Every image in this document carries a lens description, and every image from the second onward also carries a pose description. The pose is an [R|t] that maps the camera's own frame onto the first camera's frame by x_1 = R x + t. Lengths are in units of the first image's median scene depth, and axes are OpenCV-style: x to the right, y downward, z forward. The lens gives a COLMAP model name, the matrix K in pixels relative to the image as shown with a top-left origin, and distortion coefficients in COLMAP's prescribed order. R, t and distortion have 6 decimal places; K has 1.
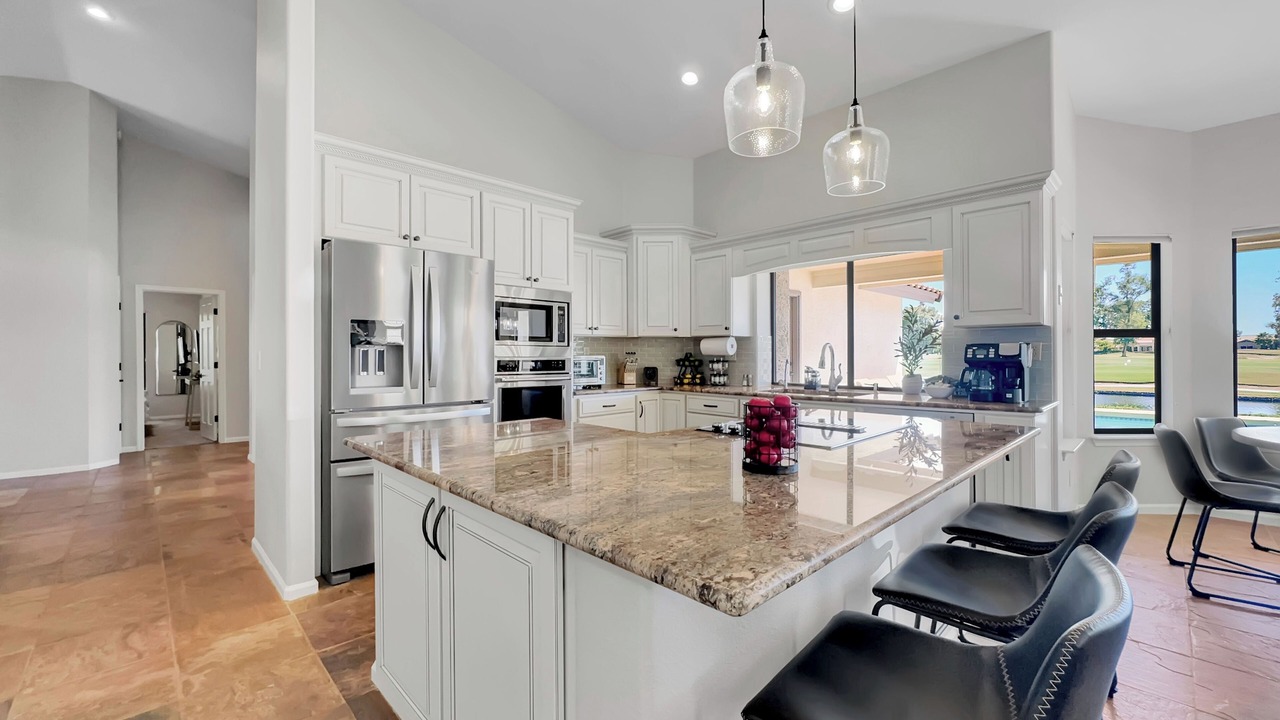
lens RADIAL K [[517.2, 0, 634.1], [0, 517.2, 356.8], [0, 0, 1]] dist [-0.005782, 0.000766]
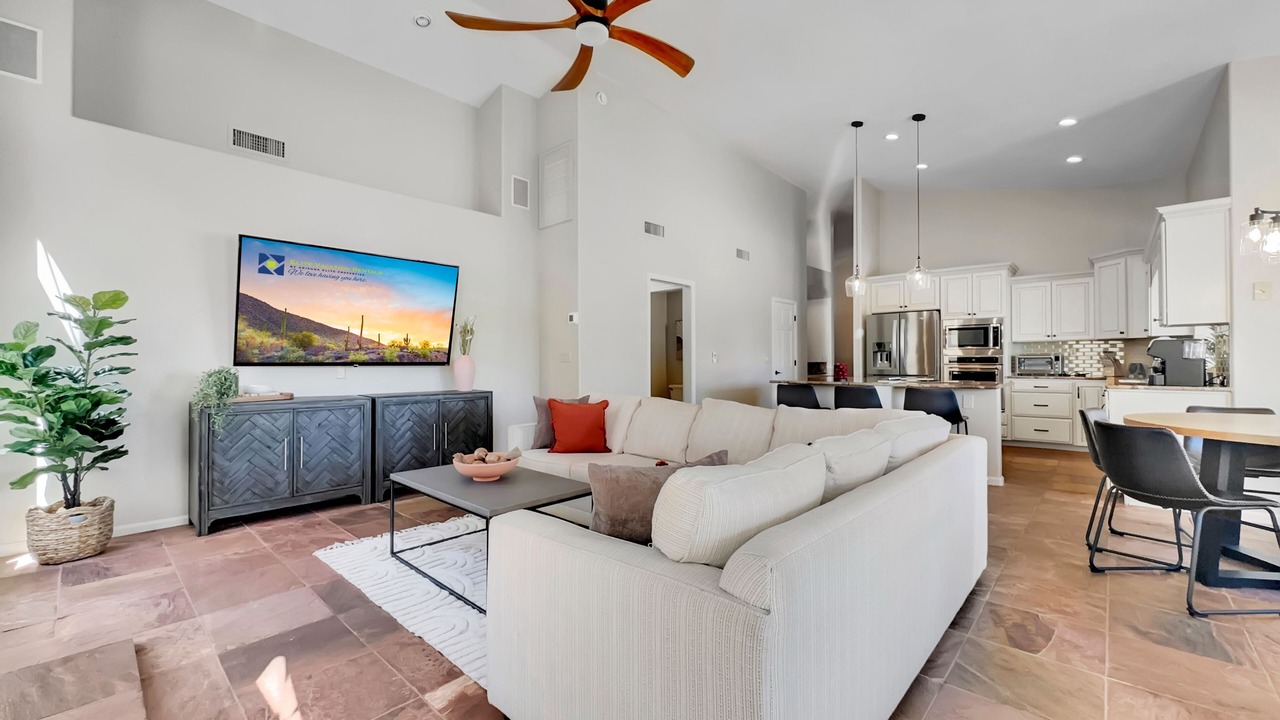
lens RADIAL K [[517.2, 0, 636.4], [0, 517.2, 355.4], [0, 0, 1]] dist [-0.005782, 0.000766]
pose [[0.052086, -0.009695, -0.998596, 1.346933], [-0.000590, 0.999952, -0.009739, 0.015658], [0.998642, 0.001096, 0.052078, -0.264420]]
